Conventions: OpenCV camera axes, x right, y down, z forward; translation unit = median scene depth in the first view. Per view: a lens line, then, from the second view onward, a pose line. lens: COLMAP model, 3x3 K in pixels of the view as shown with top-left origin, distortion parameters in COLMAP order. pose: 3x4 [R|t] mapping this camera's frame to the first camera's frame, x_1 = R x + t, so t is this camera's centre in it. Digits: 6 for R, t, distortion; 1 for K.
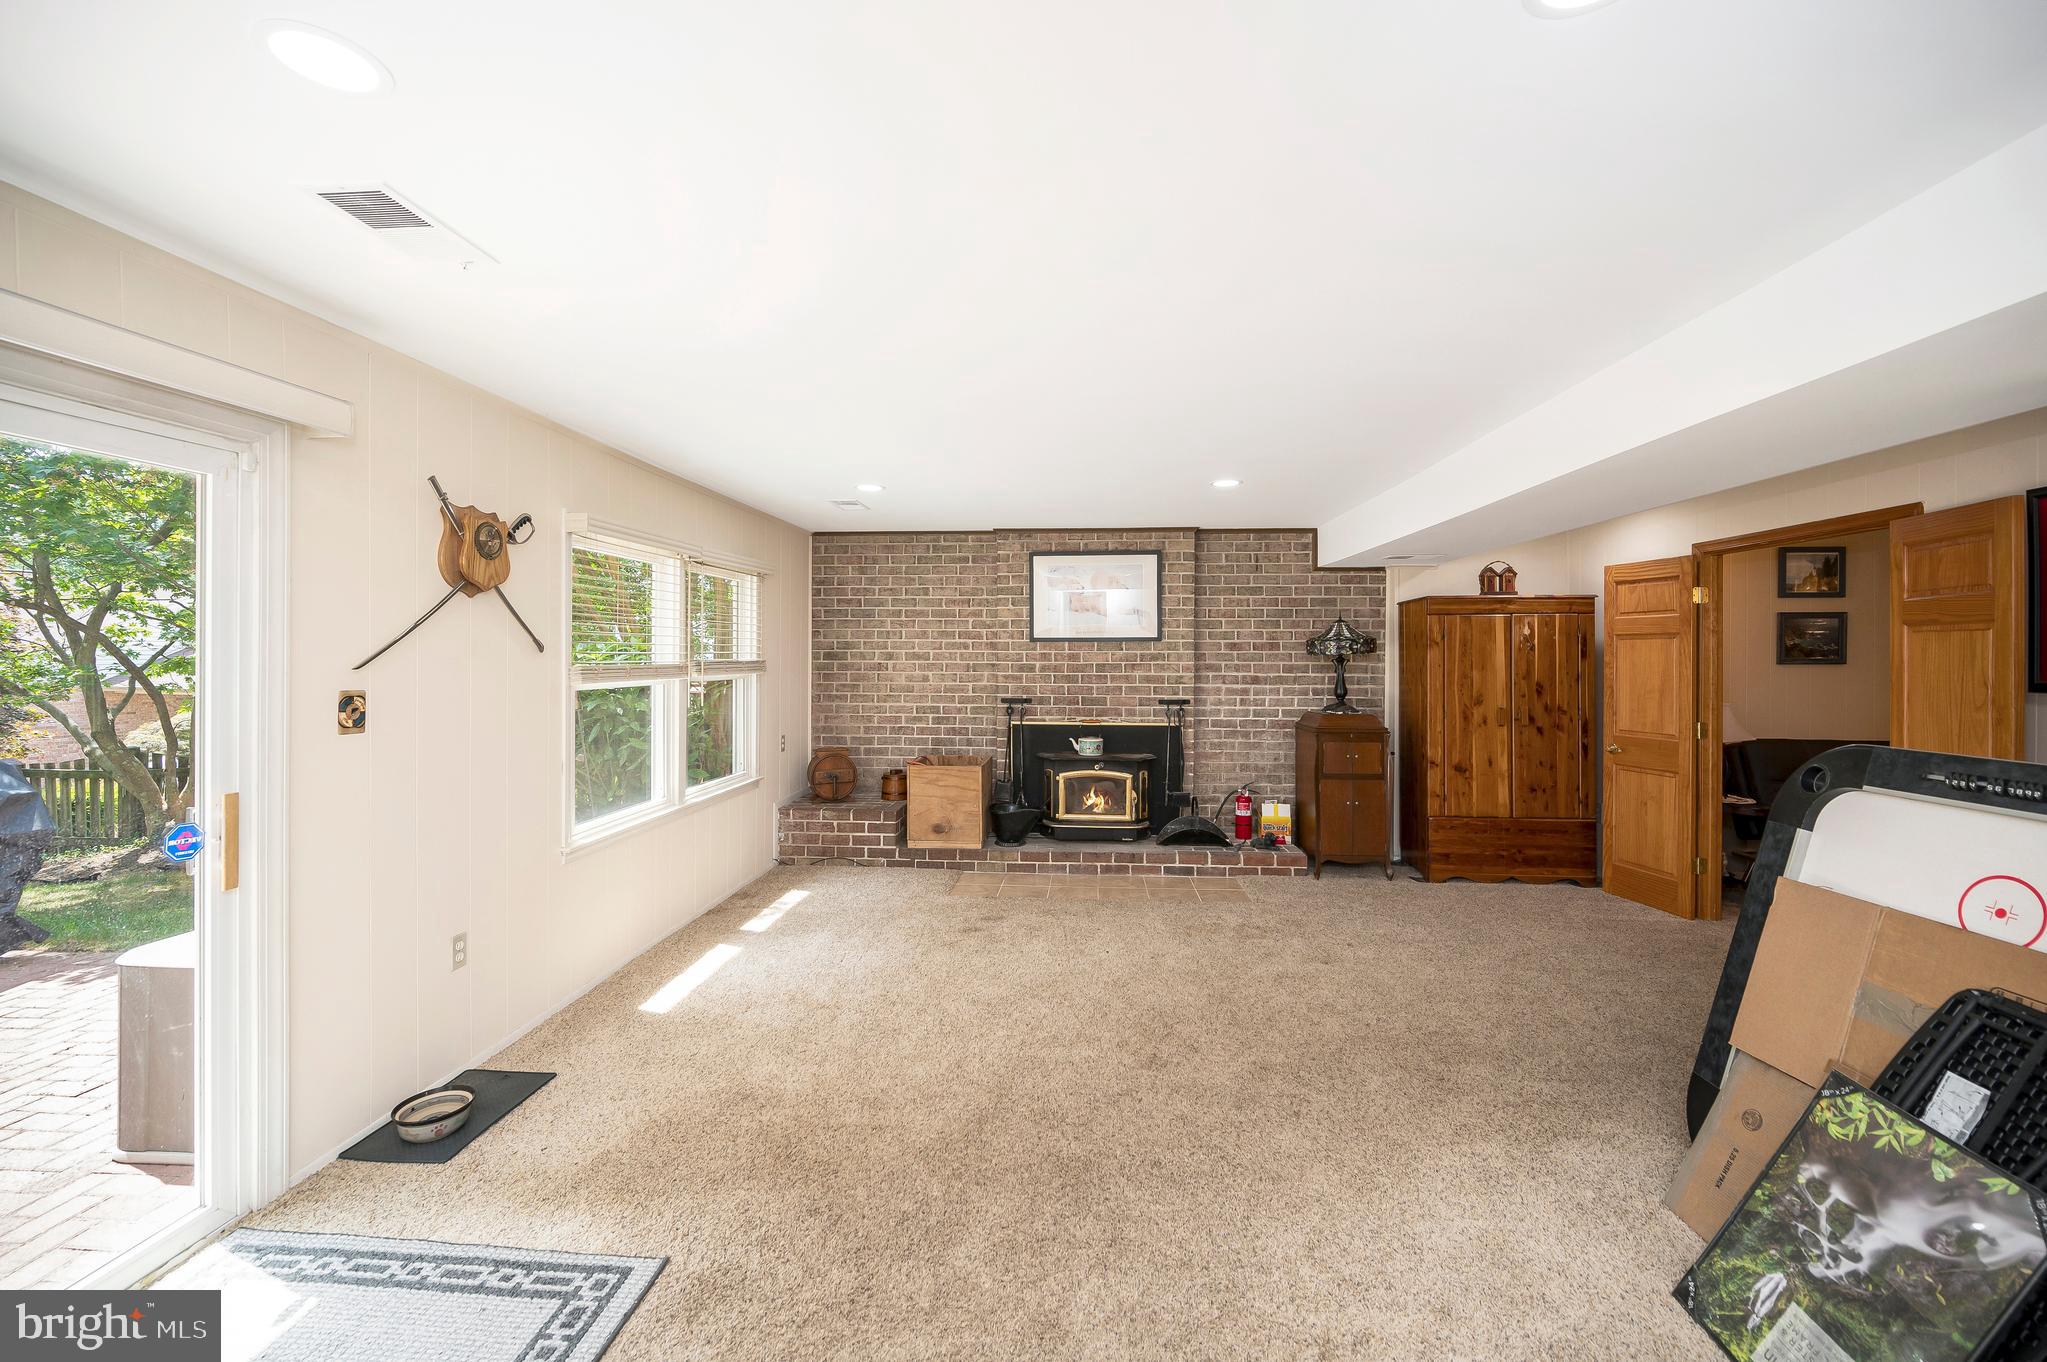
lens RADIAL K [[817.7, 0, 1030.4], [0, 817.7, 664.9], [0, 0, 1]] dist [0.000466, -0.000971]
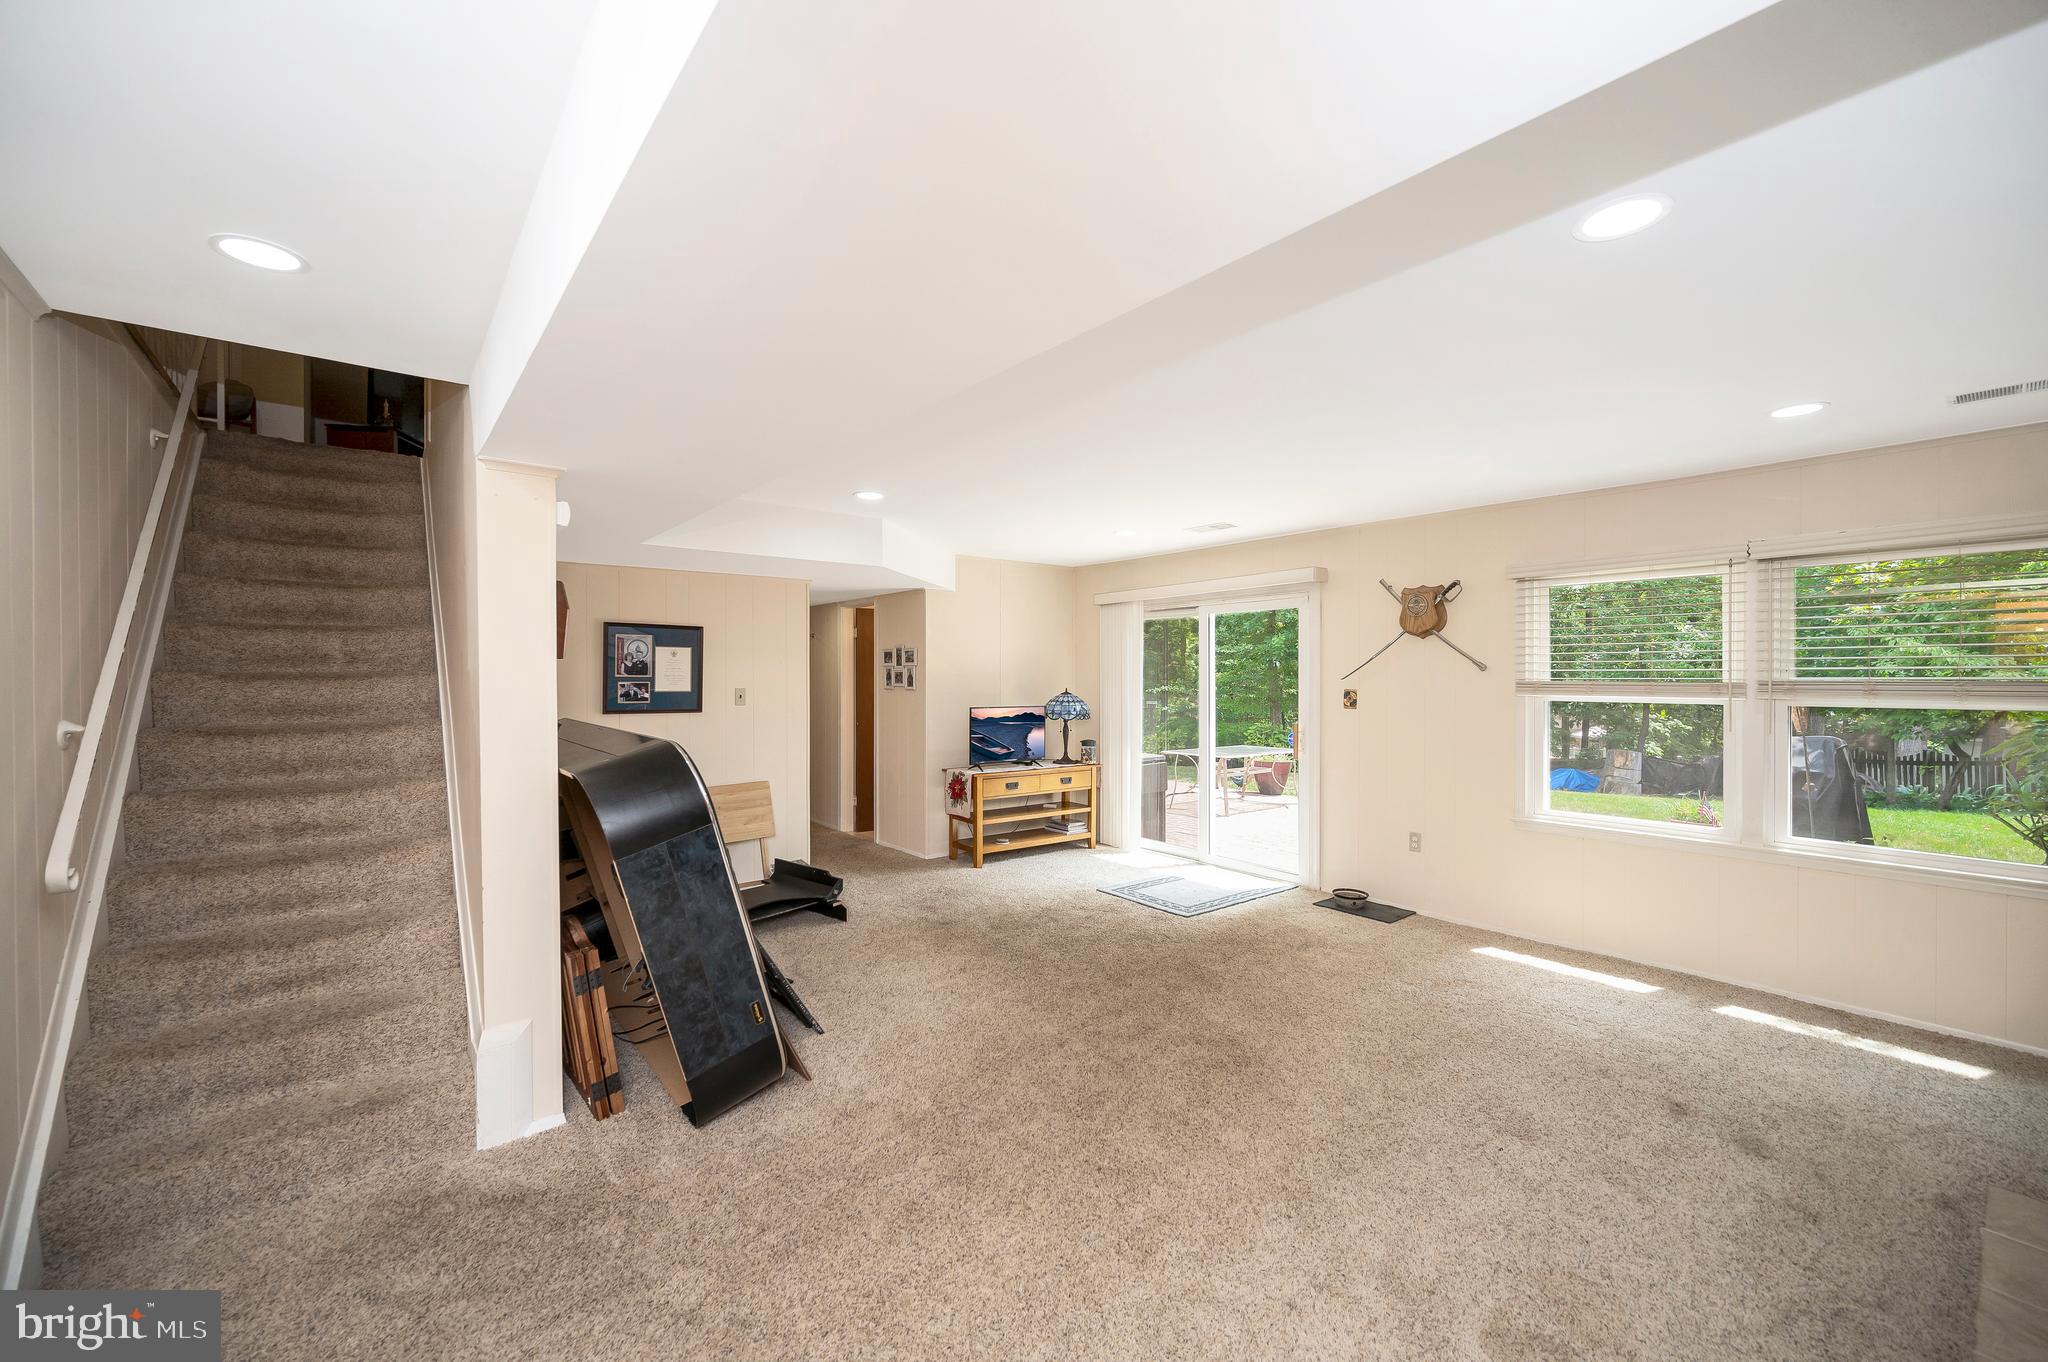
lens RADIAL K [[818.1, 0, 1041.4], [0, 818.1, 680.1], [0, 0, 1]] dist [0.000466, -0.000971]
pose [[-0.717579, 0.003380, -0.696469, 1.083550], [-0.008705, 0.999867, 0.013822, -0.013555], [0.696423, 0.015981, -0.717453, 1.679575]]
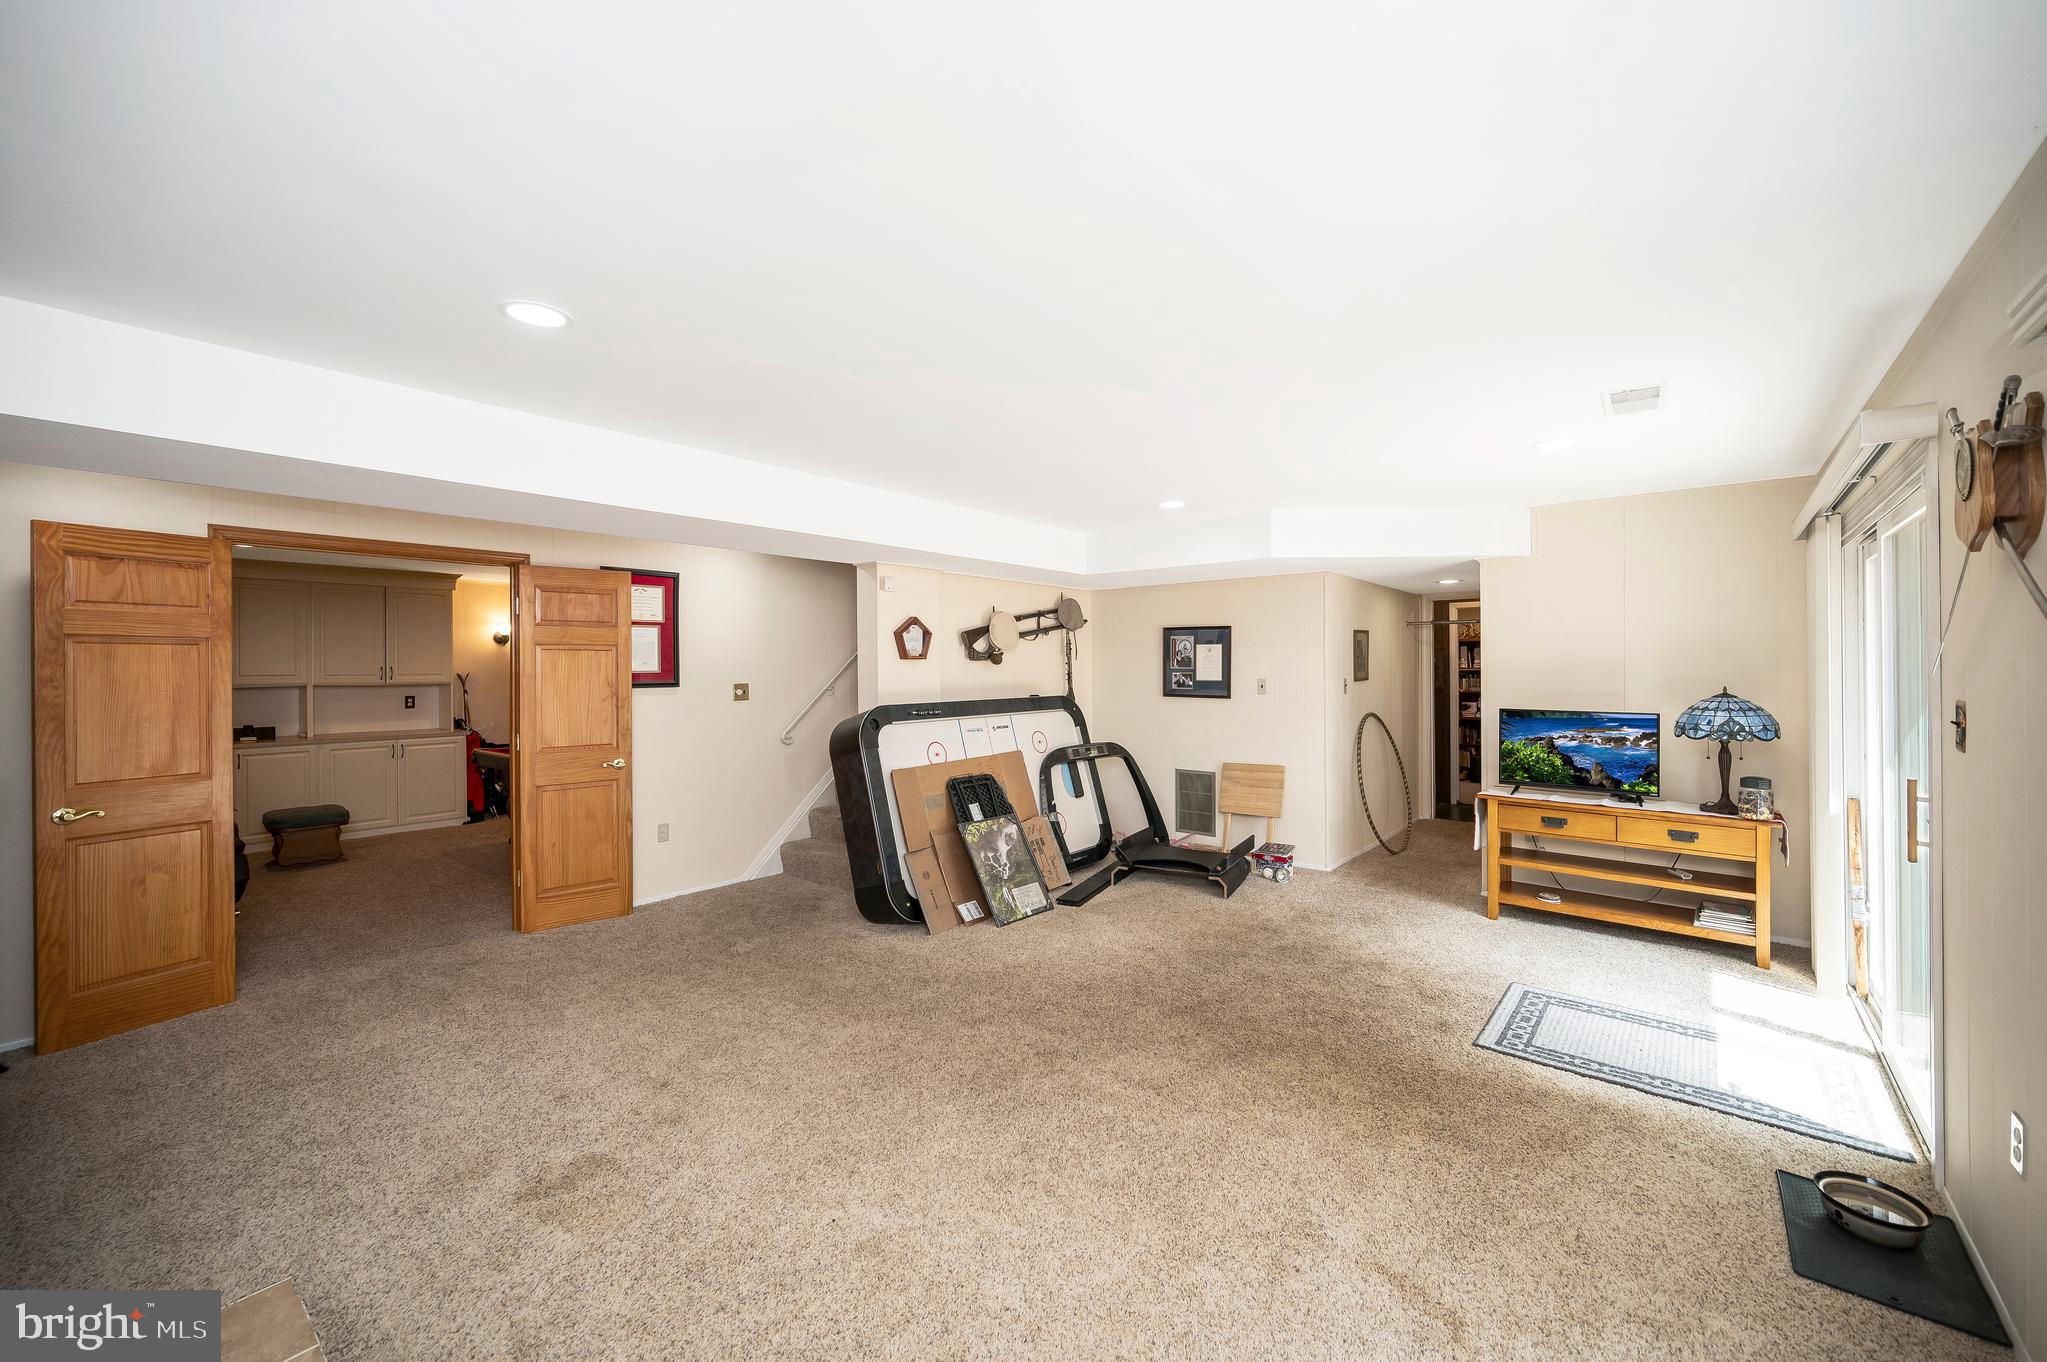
lens RADIAL K [[817.7, 0, 1023.9], [0, 817.7, 668.4], [0, 0, 1]] dist [0.000466, -0.000971]
pose [[-0.814806, 0.001563, 0.579732, -0.445929], [0.009804, 0.999891, 0.011084, -0.018842], [-0.579651, 0.014715, -0.814732, 1.902878]]
